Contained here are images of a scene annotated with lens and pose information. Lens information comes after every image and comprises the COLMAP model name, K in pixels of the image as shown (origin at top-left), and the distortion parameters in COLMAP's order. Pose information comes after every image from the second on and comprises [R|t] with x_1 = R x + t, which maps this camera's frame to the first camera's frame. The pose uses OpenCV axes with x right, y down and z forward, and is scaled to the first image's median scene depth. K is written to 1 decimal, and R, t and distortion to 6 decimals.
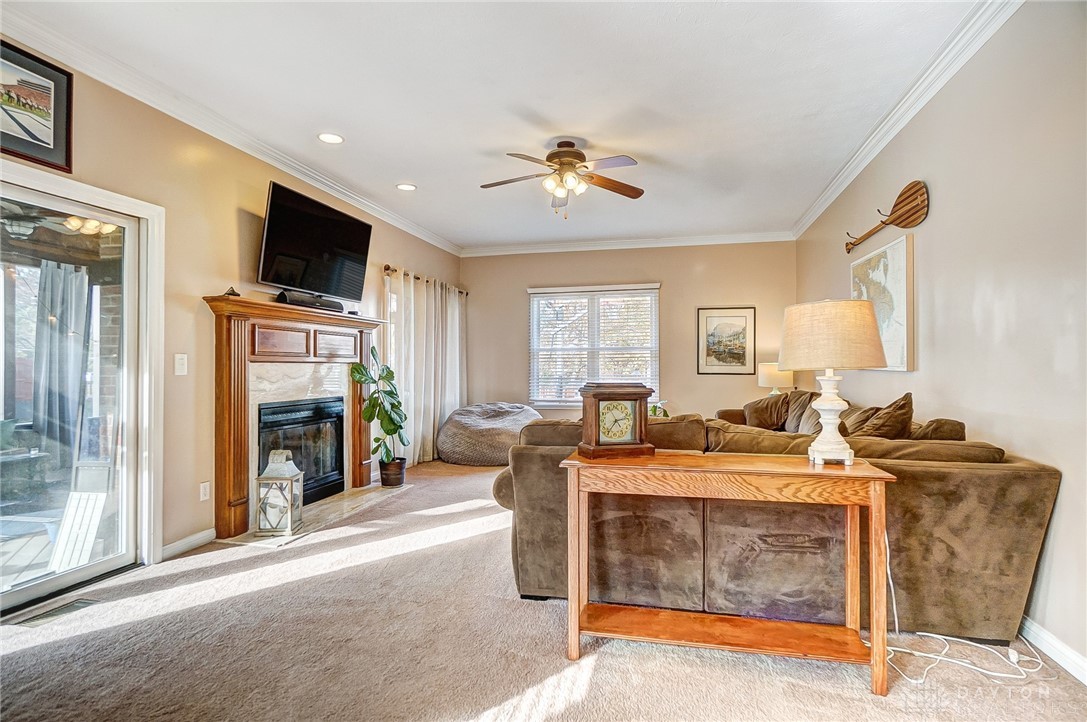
lens RADIAL K [[573.4, 0, 542.6], [0, 573.4, 361.8], [0, 0, 1]] dist [-0.000174, 0.000256]
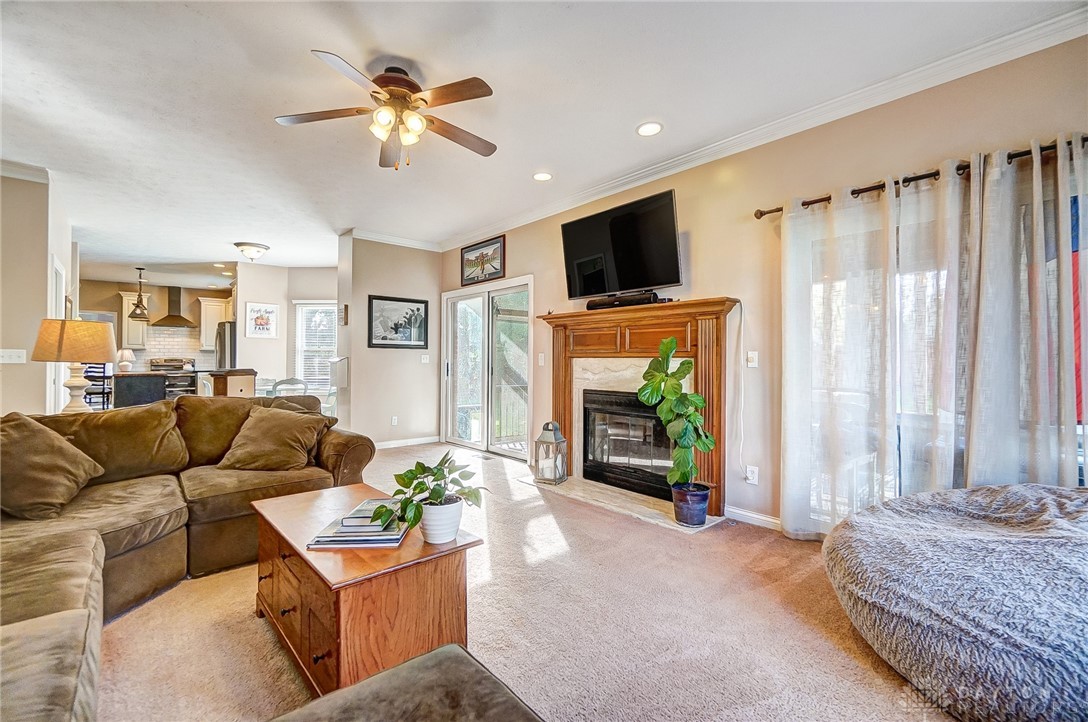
lens RADIAL K [[467.6, 0, 542.1], [0, 467.6, 359.7], [0, 0, 1]] dist [-0.006204, 0.003123]
pose [[-0.580470, 0.005585, -0.814263, 0.434427], [0.007623, 0.999970, 0.001425, 0.002833], [0.814246, -0.005380, -0.580495, 1.519913]]
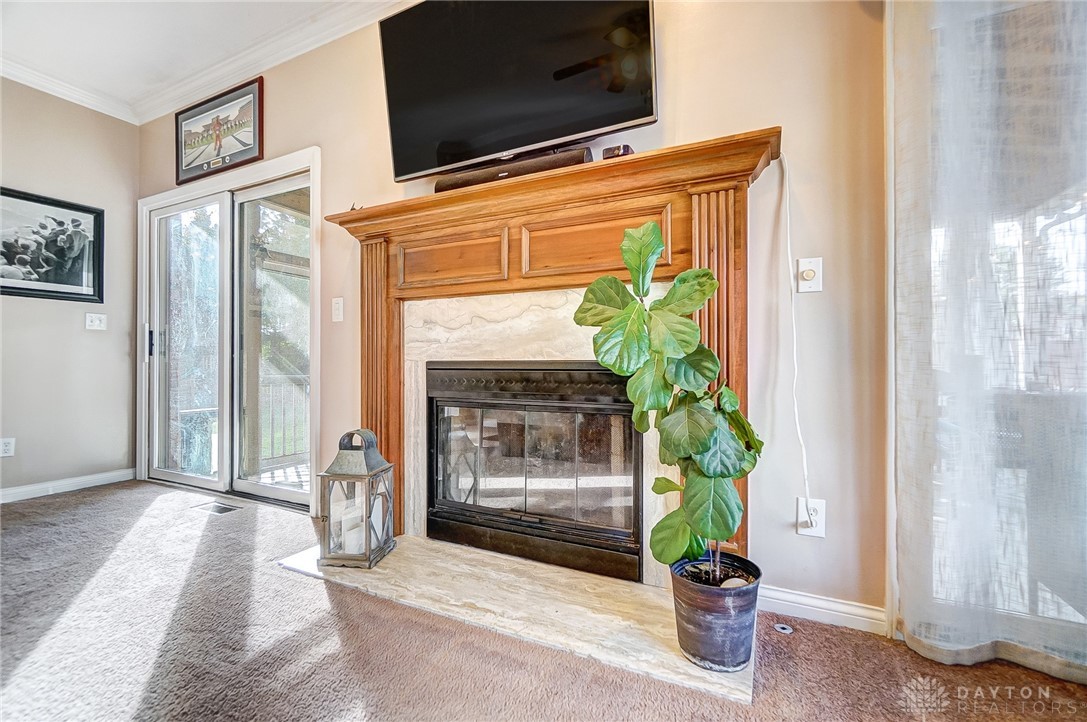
lens RADIAL K [[467.2, 0, 539.8], [0, 467.2, 357.8], [0, 0, 1]] dist [-0.006204, 0.003123]
pose [[-0.226774, 0.003085, -0.973942, 0.006848], [0.012702, 0.999919, 0.000210, 0.069646], [0.973864, -0.012323, -0.226795, 1.226787]]
